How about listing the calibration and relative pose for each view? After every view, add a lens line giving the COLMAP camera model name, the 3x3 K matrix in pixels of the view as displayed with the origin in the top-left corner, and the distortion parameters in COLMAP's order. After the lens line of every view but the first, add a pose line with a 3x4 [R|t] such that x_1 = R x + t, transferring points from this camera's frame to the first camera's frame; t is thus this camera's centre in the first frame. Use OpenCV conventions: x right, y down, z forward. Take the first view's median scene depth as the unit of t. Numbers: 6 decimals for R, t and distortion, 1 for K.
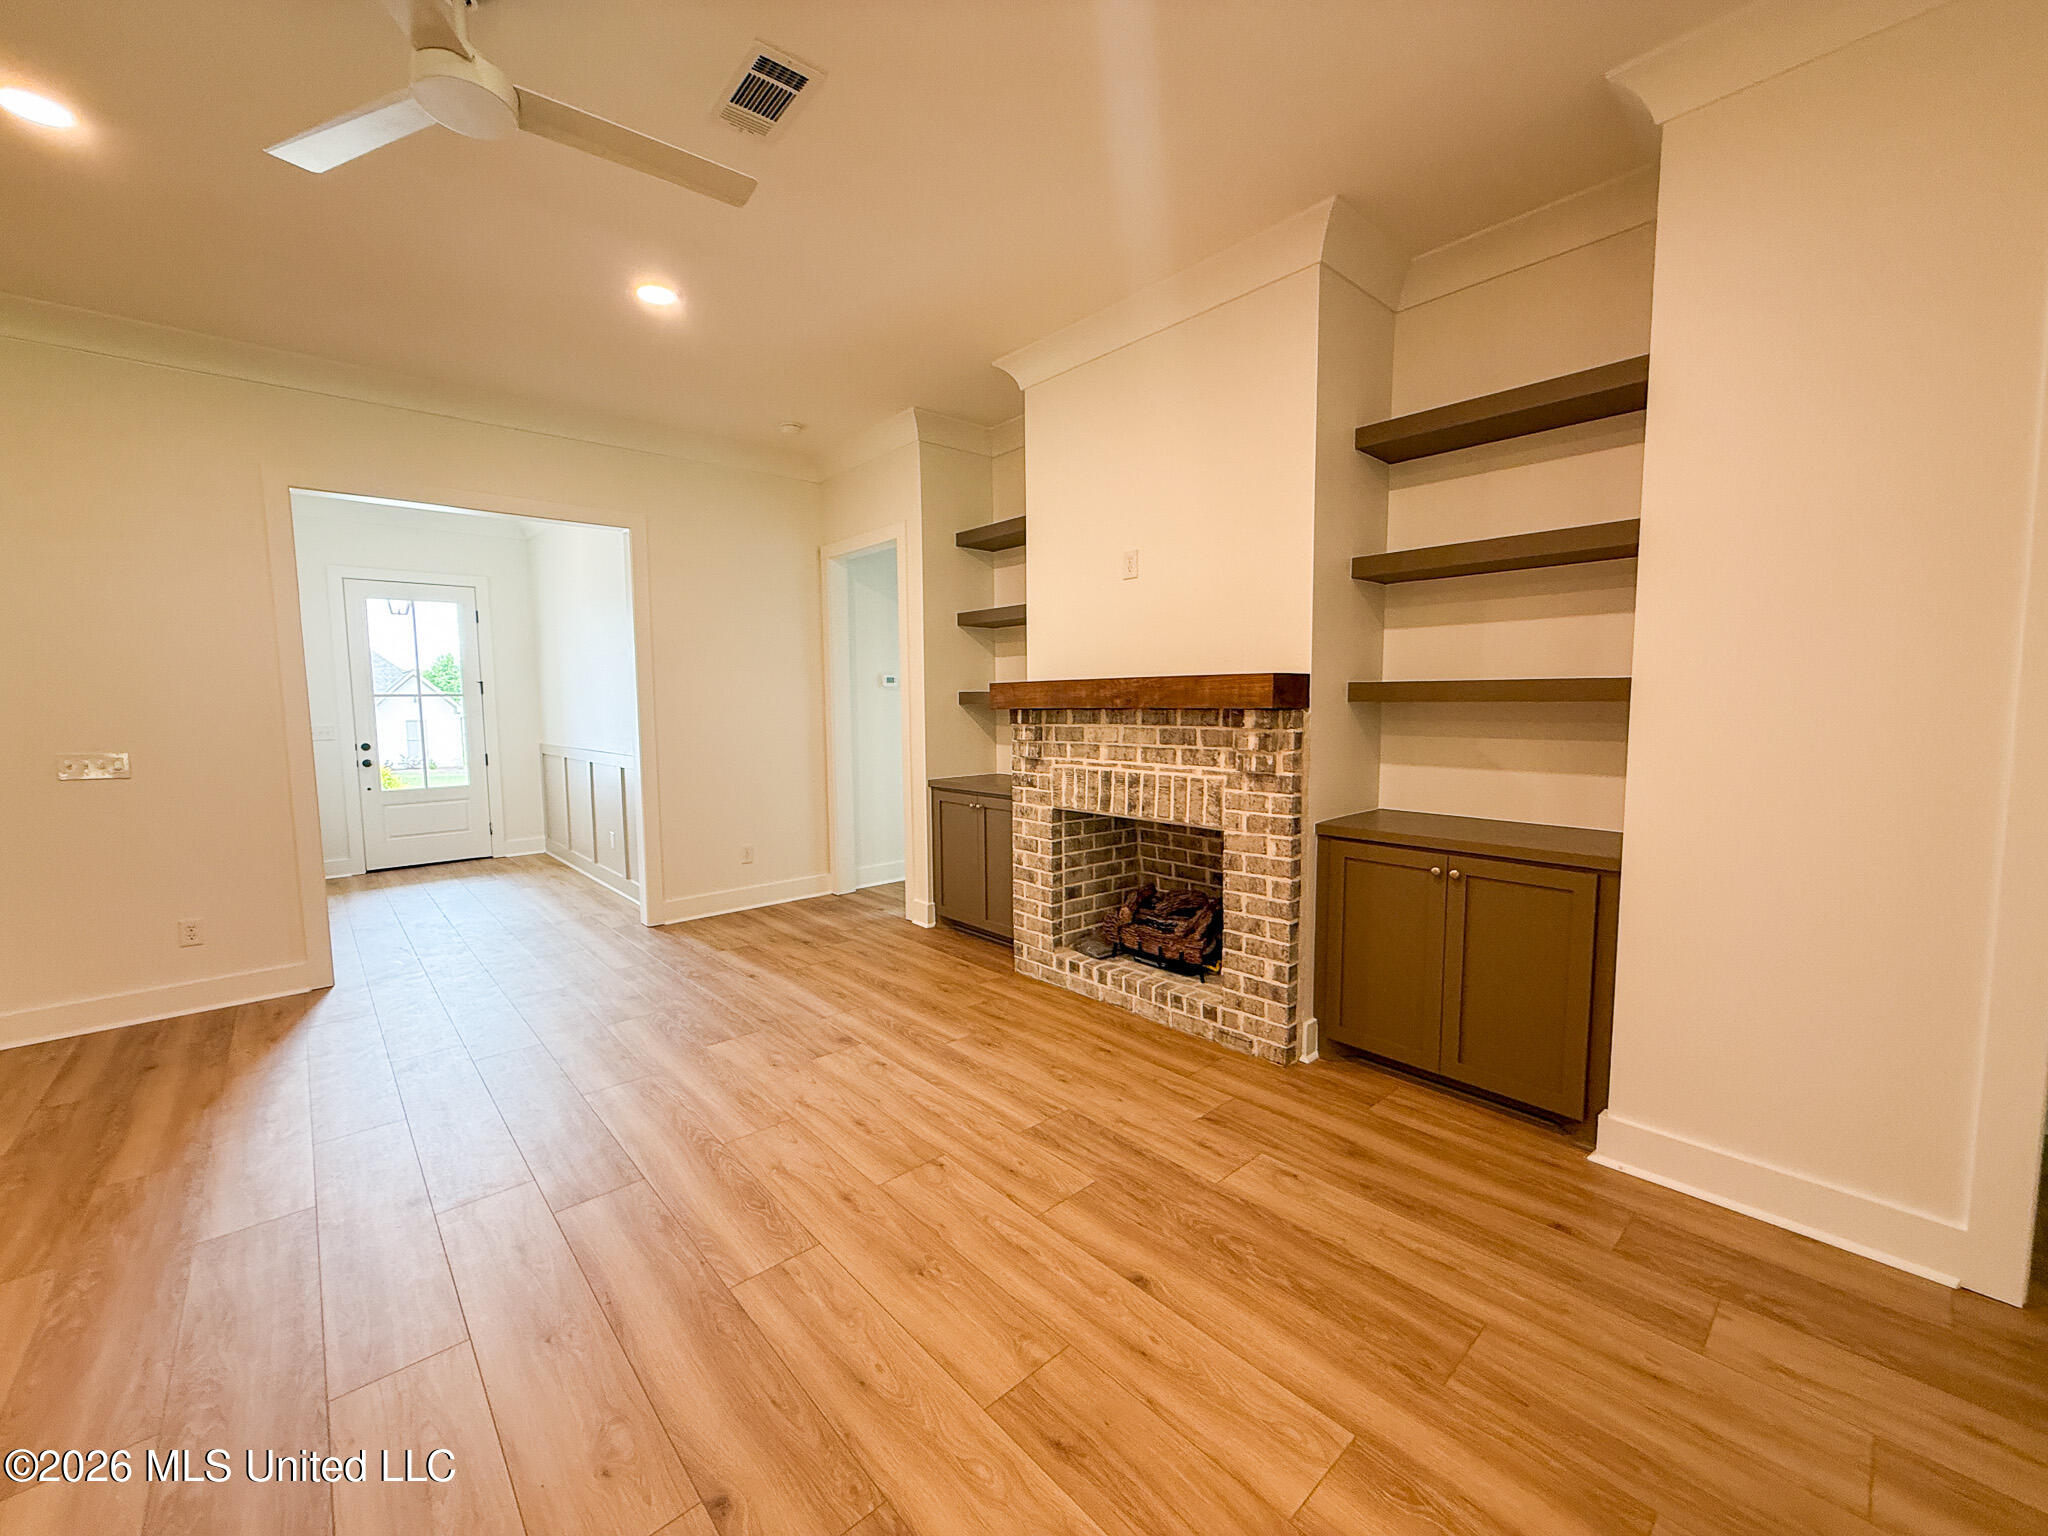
lens RADIAL K [[813.9, 0, 1017.8], [0, 813.9, 766.1], [0, 0, 1]] dist [-0.000292, 0.000179]
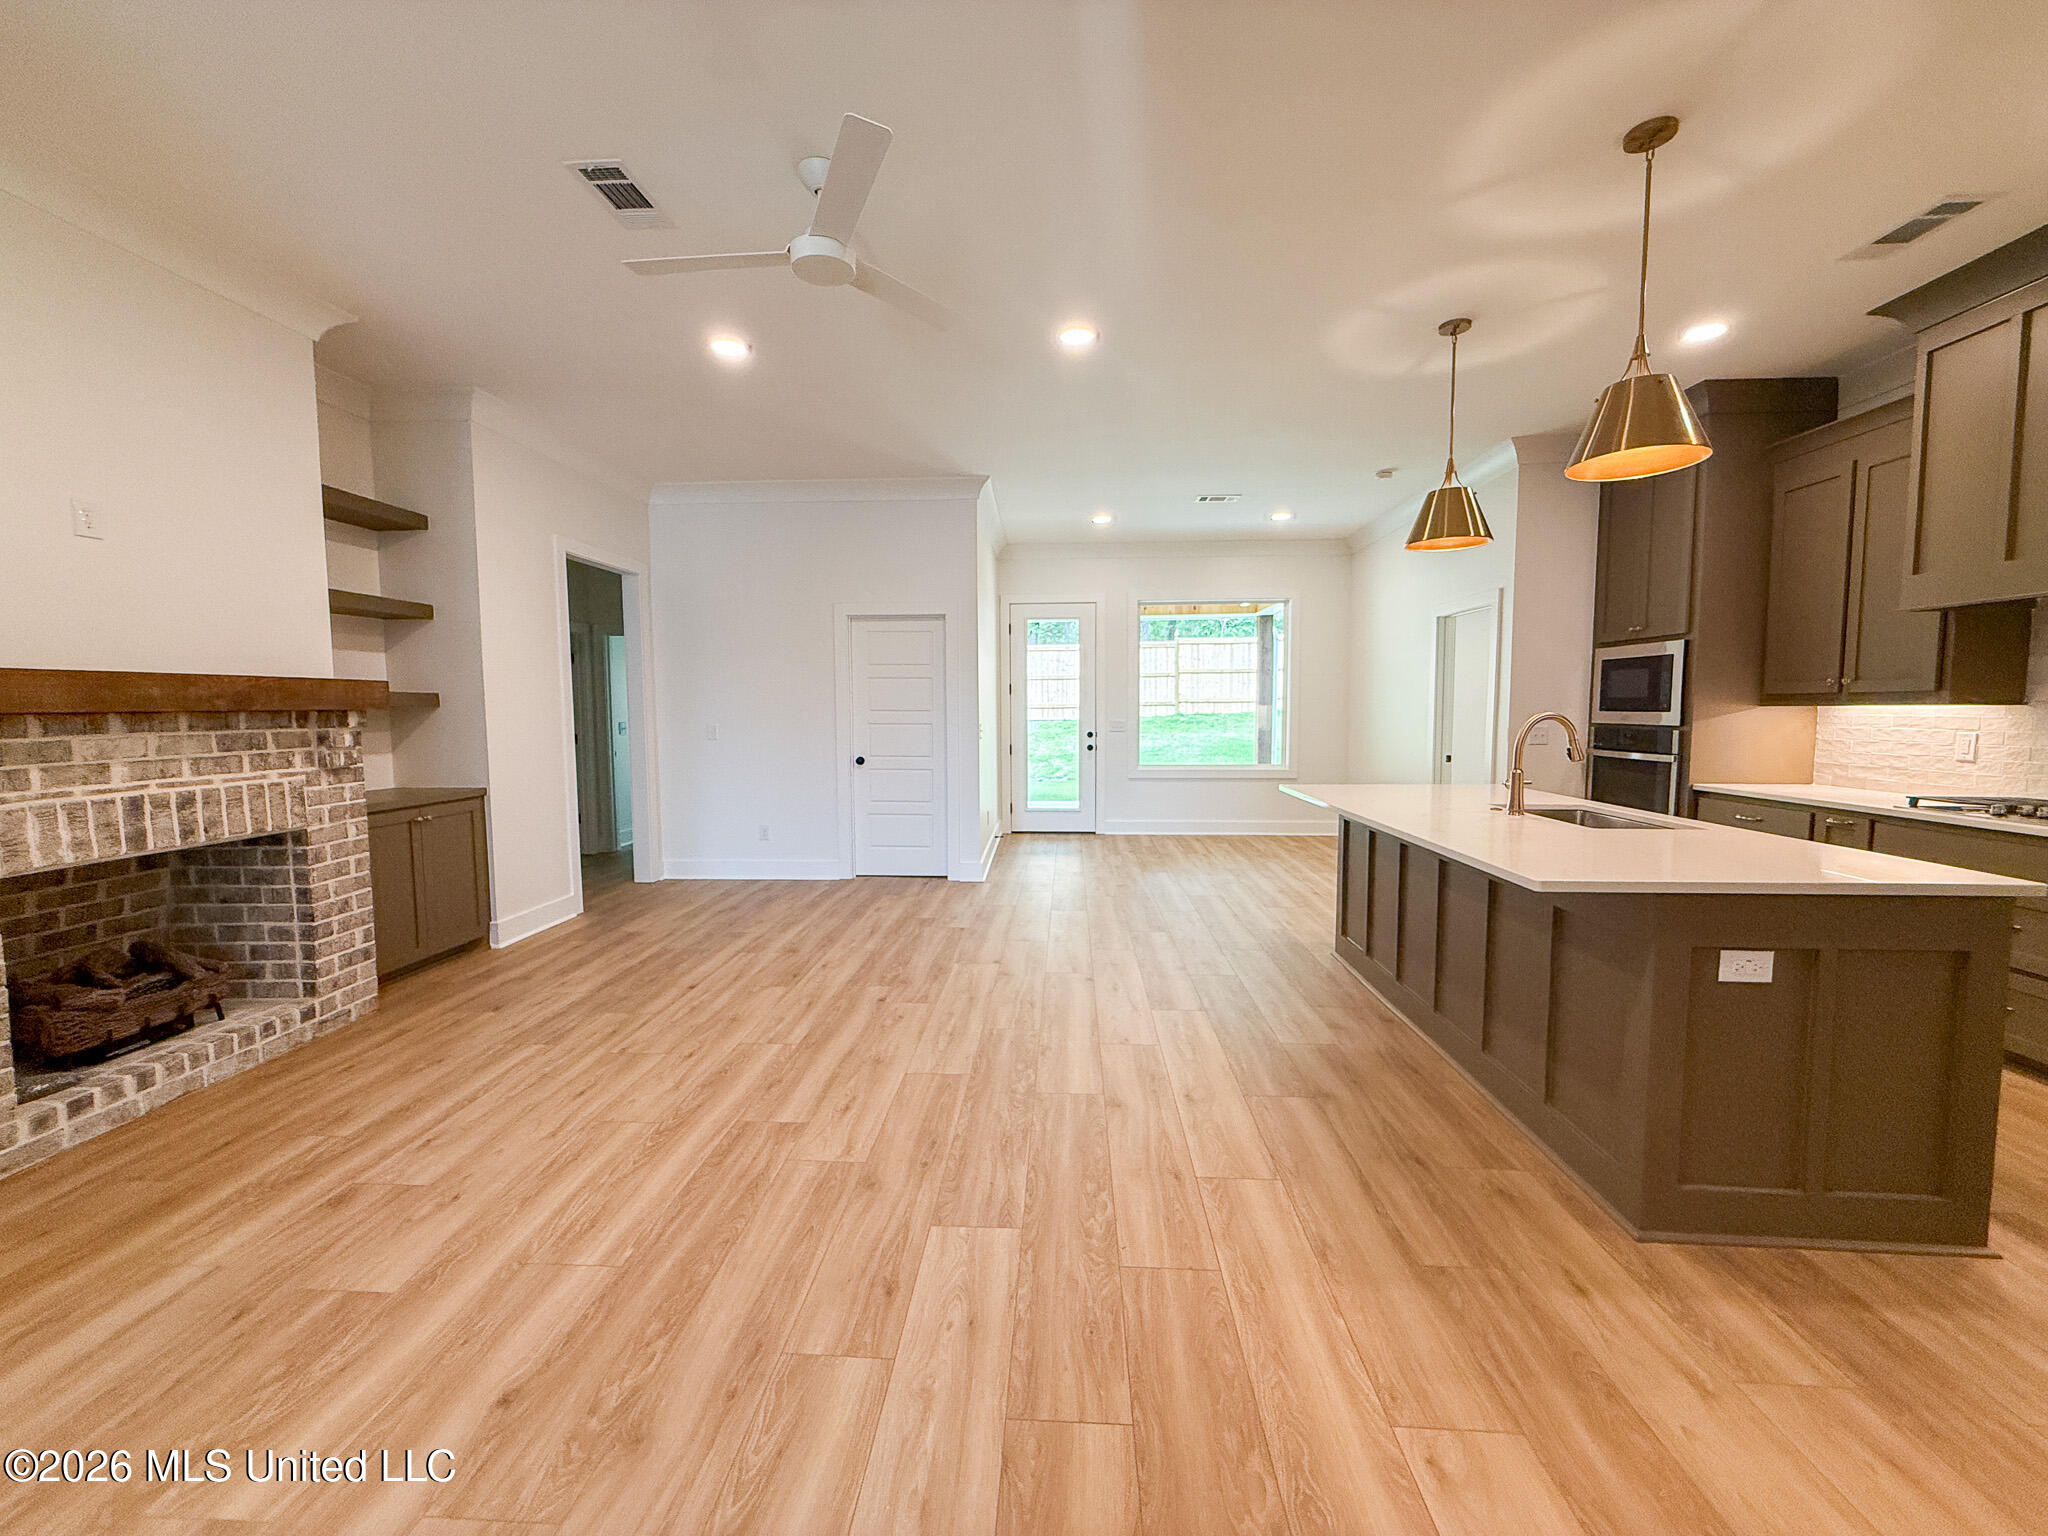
lens RADIAL K [[813.9, 0, 1017.8], [0, 813.9, 766.1], [0, 0, 1]] dist [-0.000292, 0.000179]
pose [[-0.701472, -0.038672, 0.711647, -1.044637], [0.072172, 0.989539, 0.124913, -0.059284], [-0.709033, 0.138984, -0.691343, 0.995067]]
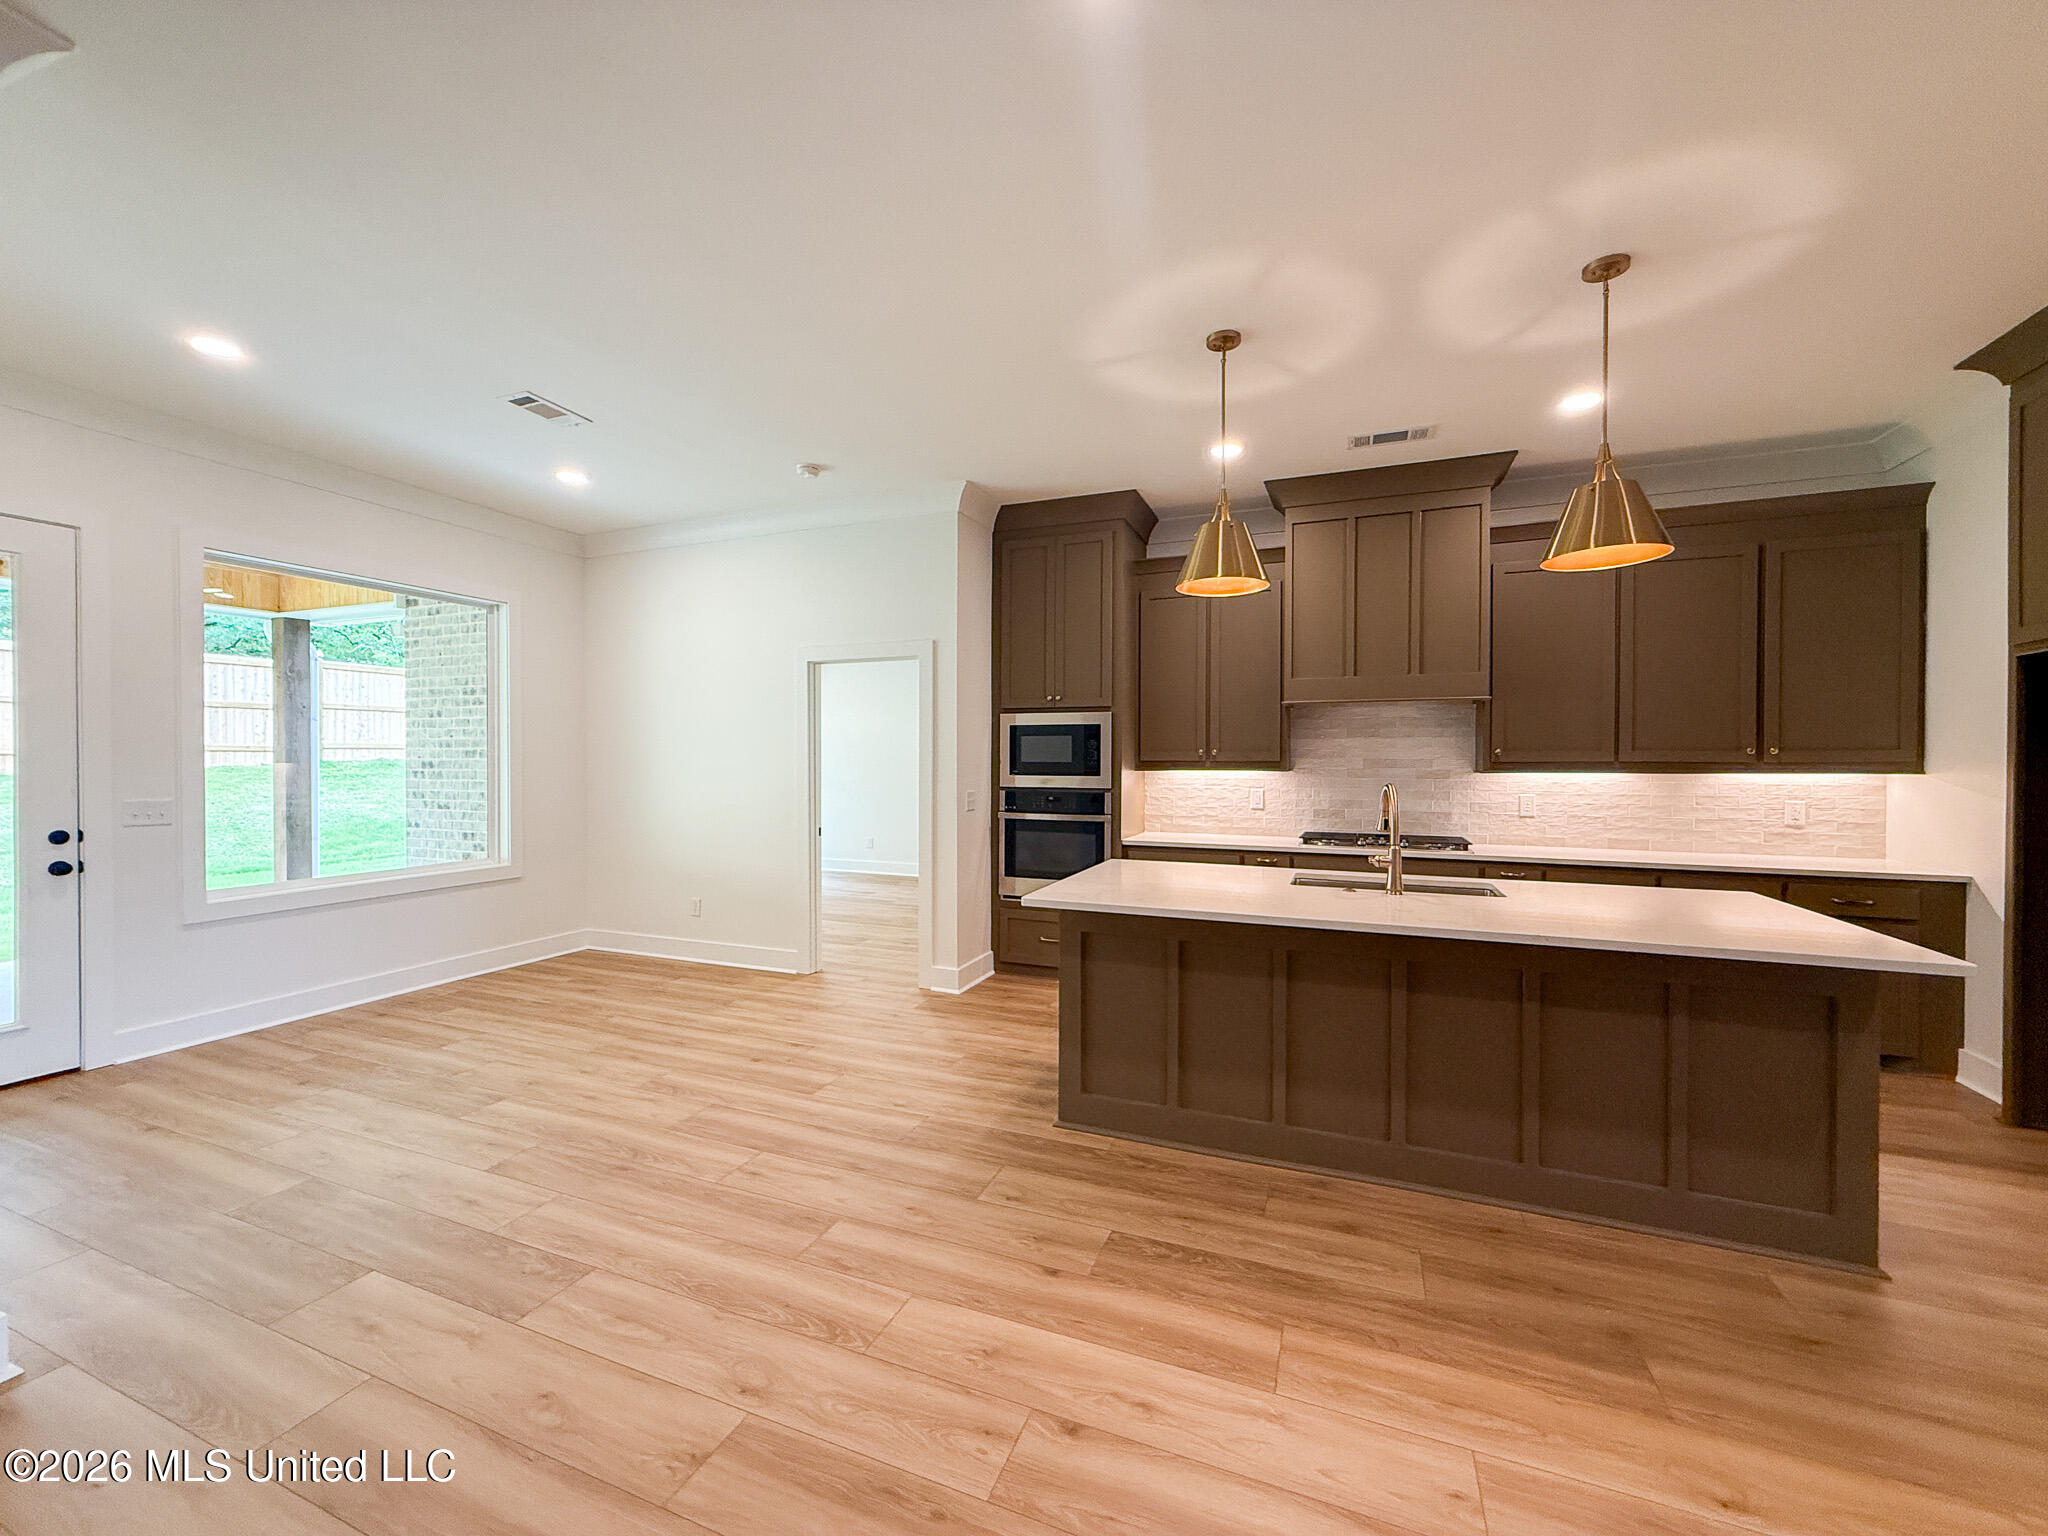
lens RADIAL K [[813.9, 0, 1017.8], [0, 813.9, 766.1], [0, 0, 1]] dist [-0.000292, 0.000179]
pose [[-0.900599, 0.011671, -0.434494, -0.062736], [-0.030201, 0.995543, 0.089341, -0.048175], [0.433601, 0.093583, -0.896232, 0.551482]]
